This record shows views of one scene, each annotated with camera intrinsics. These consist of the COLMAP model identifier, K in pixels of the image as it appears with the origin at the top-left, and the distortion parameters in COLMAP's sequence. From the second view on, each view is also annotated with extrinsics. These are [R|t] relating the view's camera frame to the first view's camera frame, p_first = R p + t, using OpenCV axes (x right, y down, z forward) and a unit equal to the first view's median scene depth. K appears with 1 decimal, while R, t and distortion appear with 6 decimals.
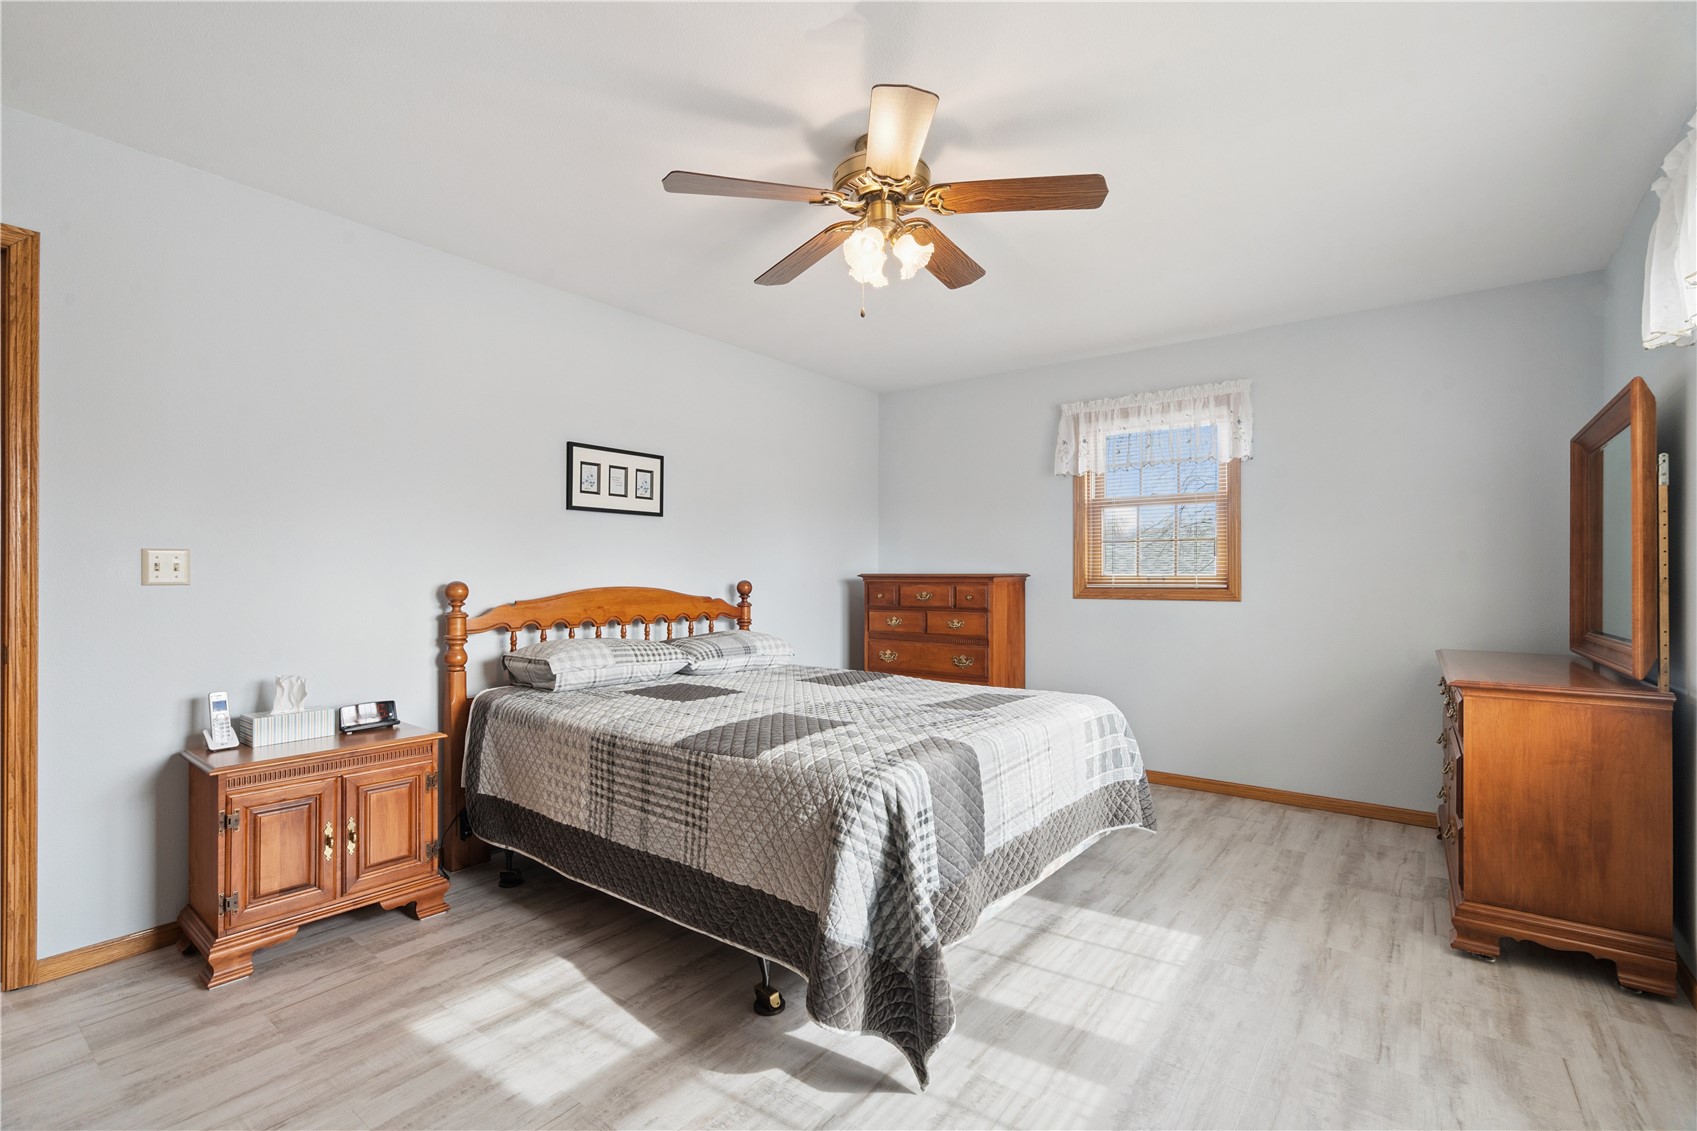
lens RADIAL K [[770.9, 0, 846.1], [0, 770.9, 575.2], [0, 0, 1]] dist [-0.006008, 0.003119]
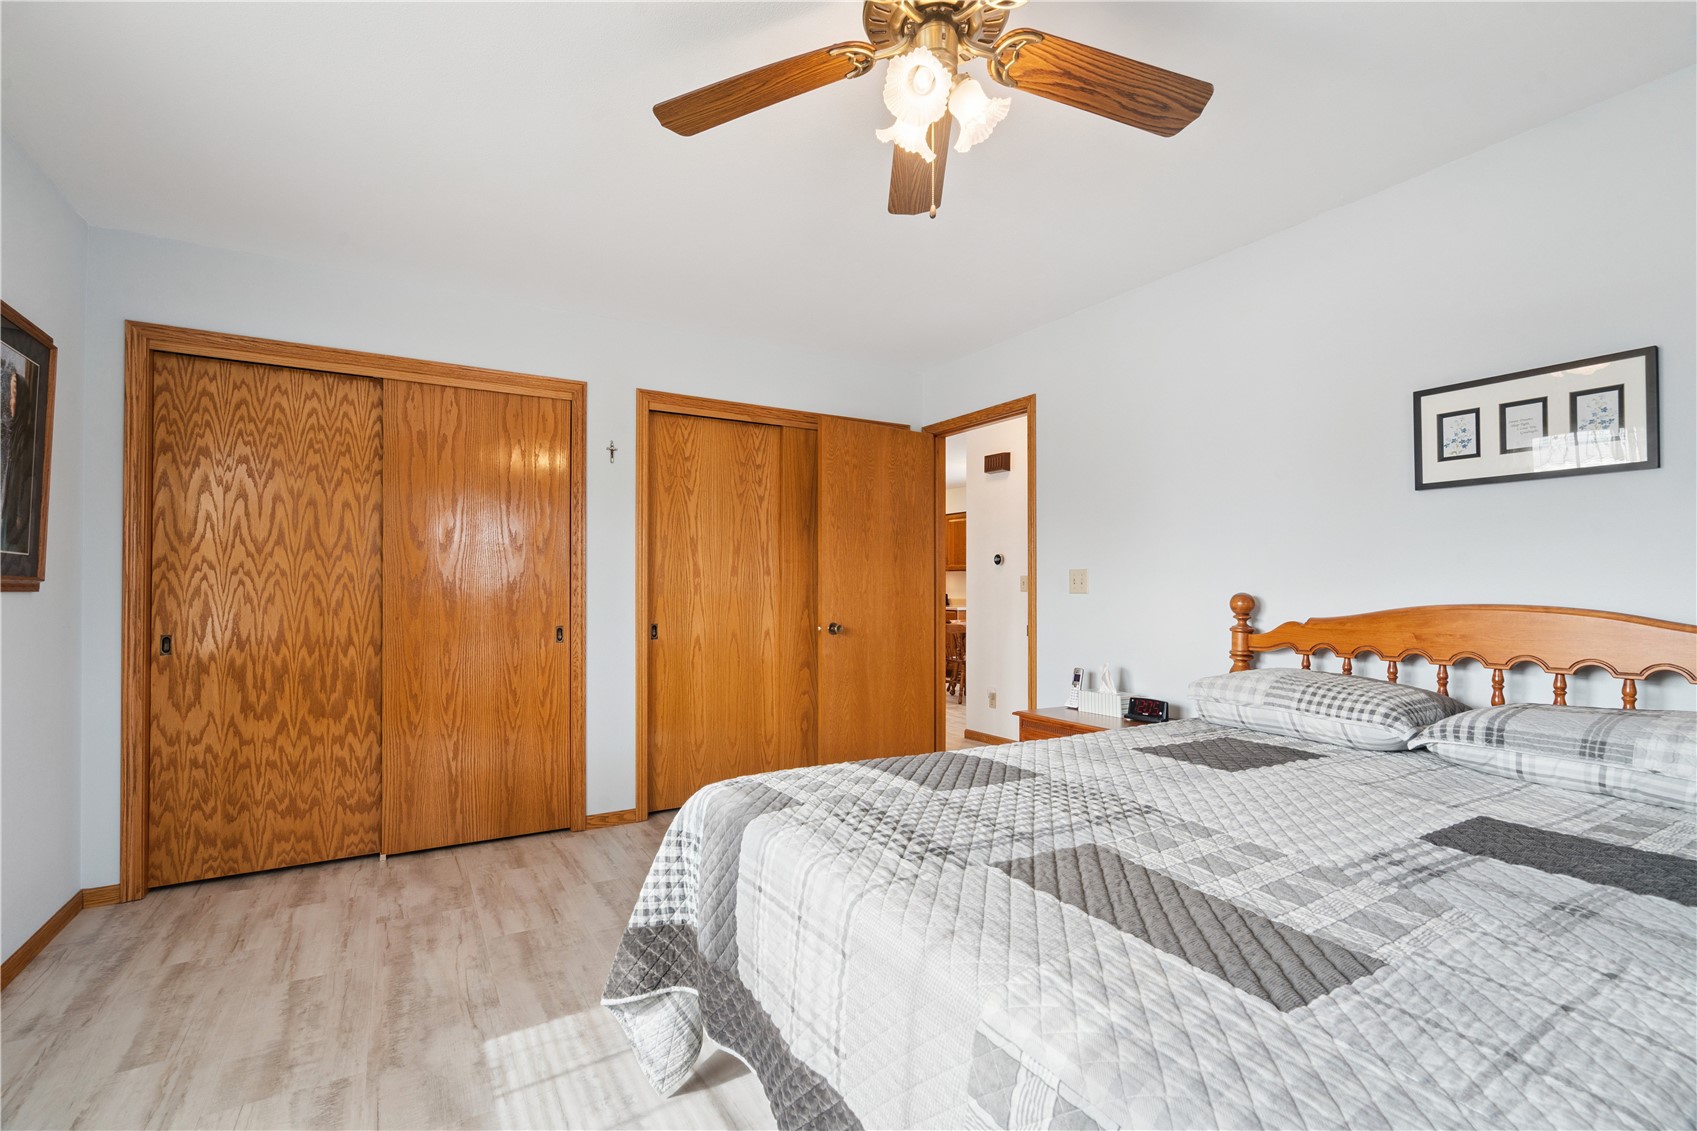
lens RADIAL K [[770.9, 0, 849.9], [0, 770.9, 572.9], [0, 0, 1]] dist [-0.006008, 0.003119]
pose [[-0.359365, -0.021246, -0.932955, 0.686135], [-0.000780, 0.999747, -0.022467, 0.006787], [0.933197, -0.007346, -0.359290, 1.148507]]
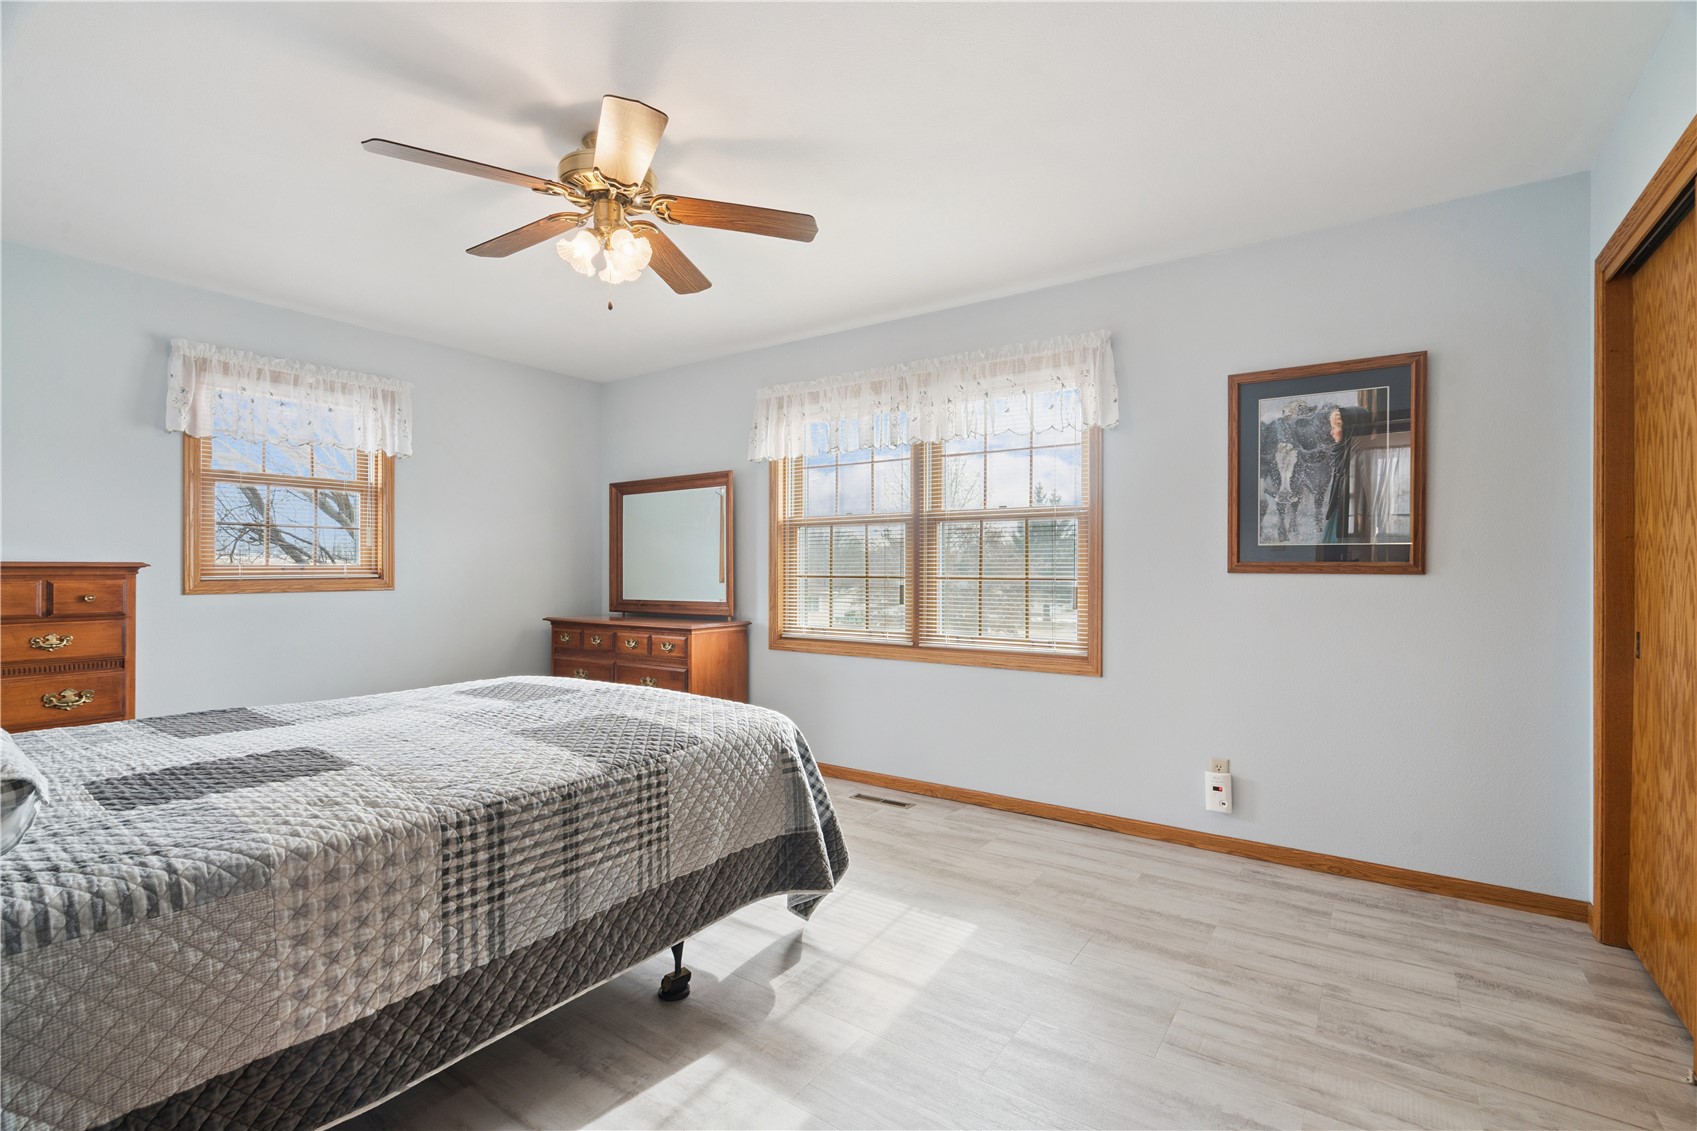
lens RADIAL K [[770.9, 0, 859.4], [0, 770.9, 568.9], [0, 0, 1]] dist [-0.006008, 0.003119]
pose [[-0.059963, -0.001577, 0.998199, -0.977121], [-0.002742, 0.999995, 0.001415, 0.002363], [-0.998197, -0.002652, -0.059968, 0.713342]]
